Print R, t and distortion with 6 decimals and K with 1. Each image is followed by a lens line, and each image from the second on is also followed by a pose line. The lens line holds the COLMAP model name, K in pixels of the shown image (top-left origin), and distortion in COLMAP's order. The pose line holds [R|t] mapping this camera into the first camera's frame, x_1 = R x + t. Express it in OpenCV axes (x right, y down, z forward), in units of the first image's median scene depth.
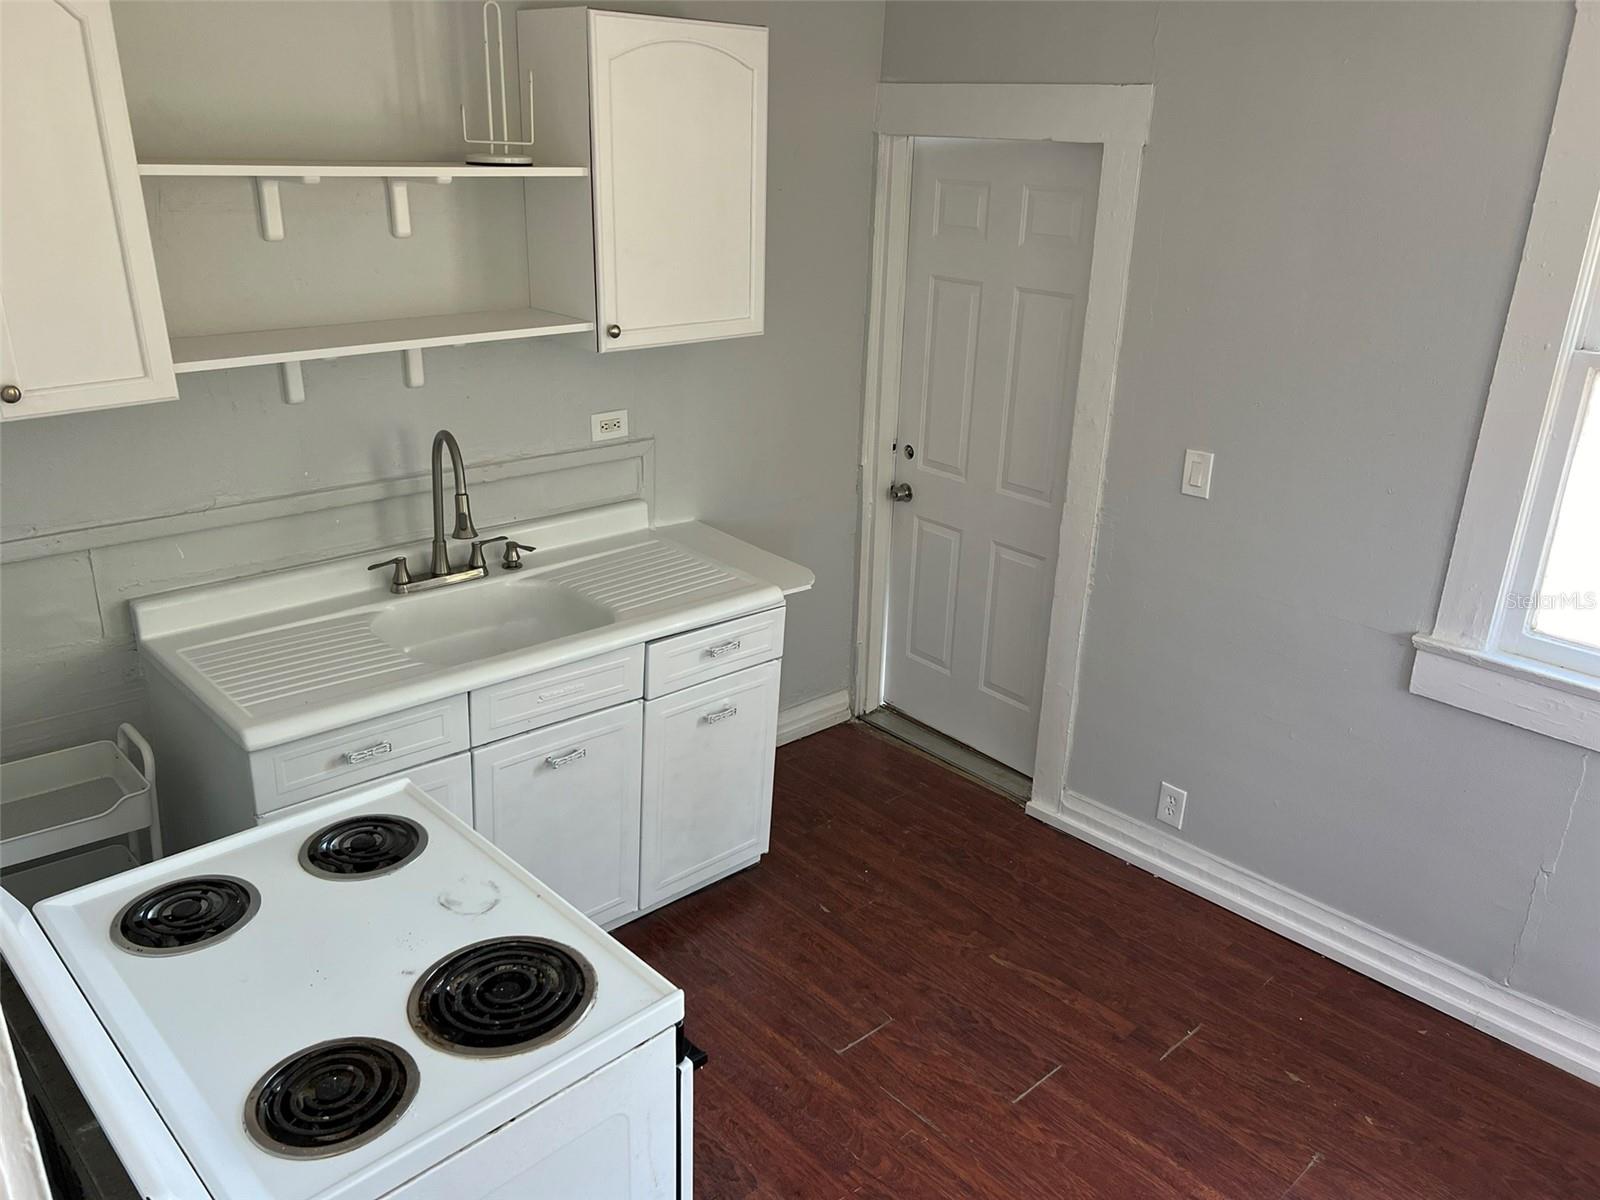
lens RADIAL K [[1204.7, 0, 796.1], [0, 1204.7, 600.2], [0, 0, 1]] dist [0.050246, -0.050879]
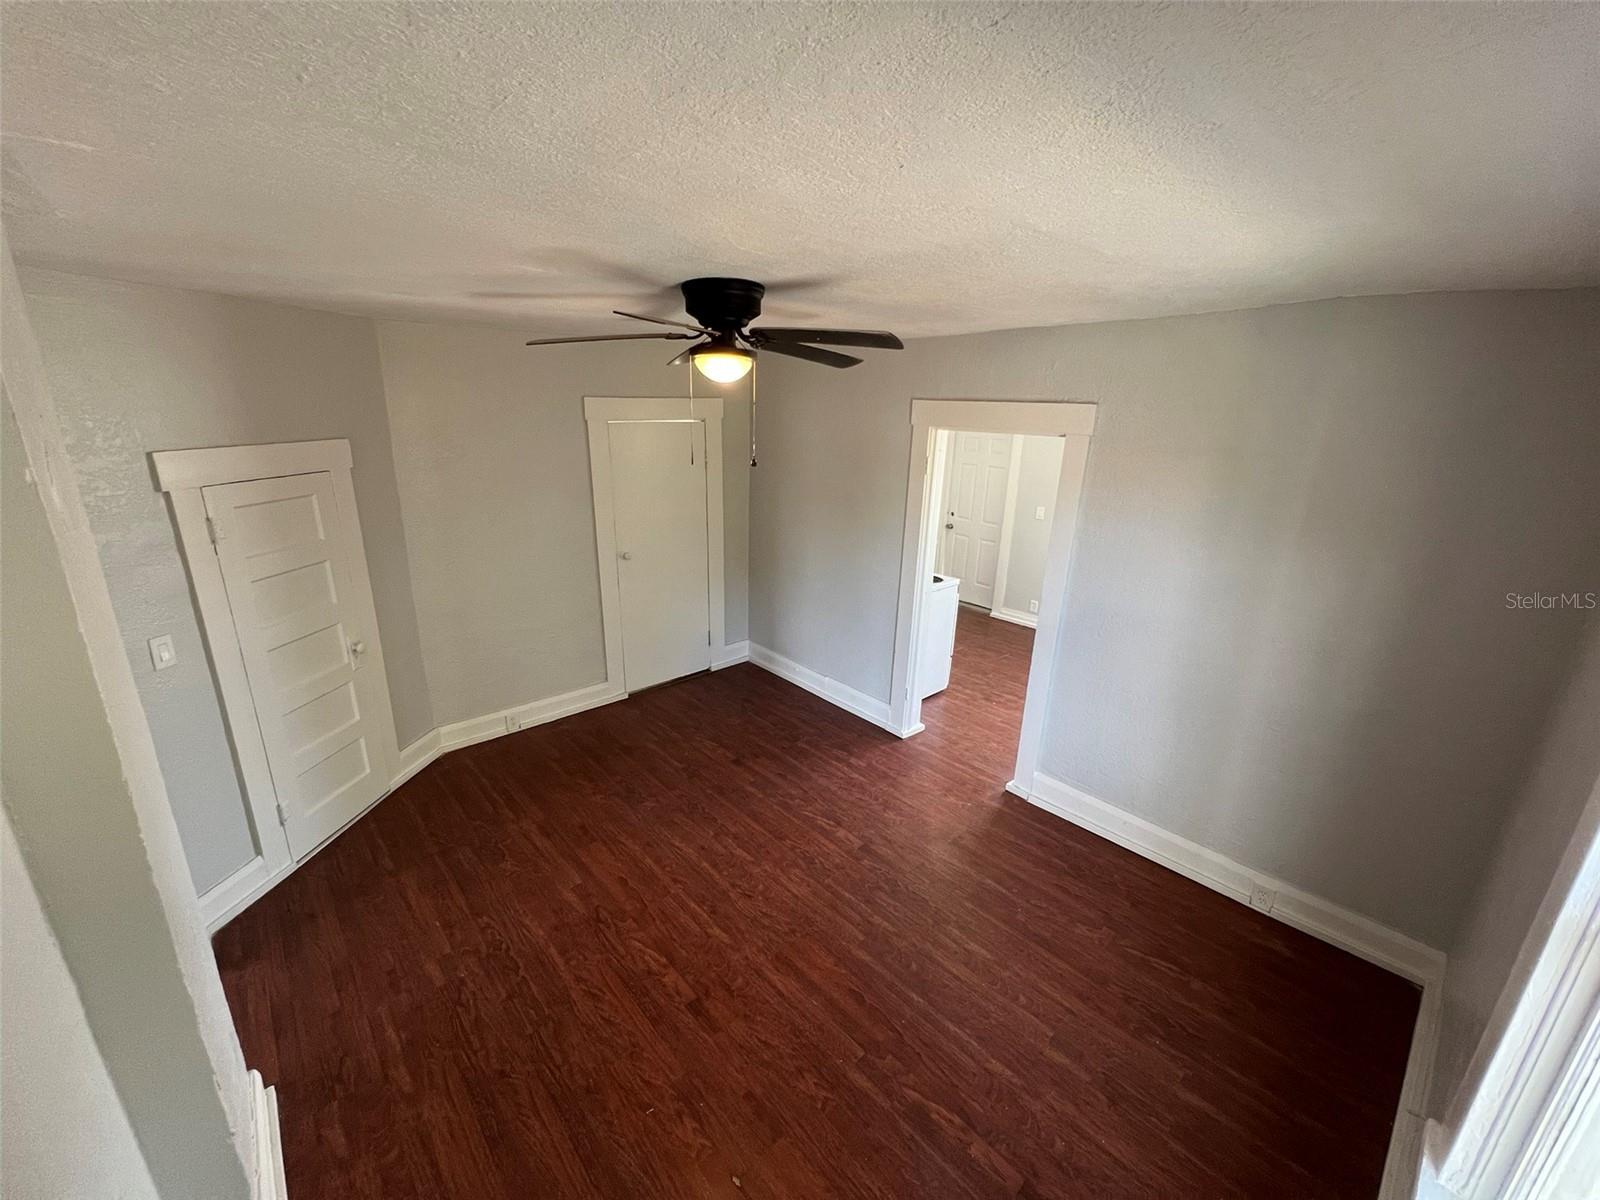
lens RADIAL K [[642.2, 0, 796.9], [0, 642.2, 594.2], [0, 0, 1]] dist [-0.003489, 0.000080]
pose [[0.999747, 0.018269, -0.013099, -0.437652], [-0.019371, 0.995789, -0.089600, 0.375293], [0.011407, 0.089831, 0.995892, -1.076733]]
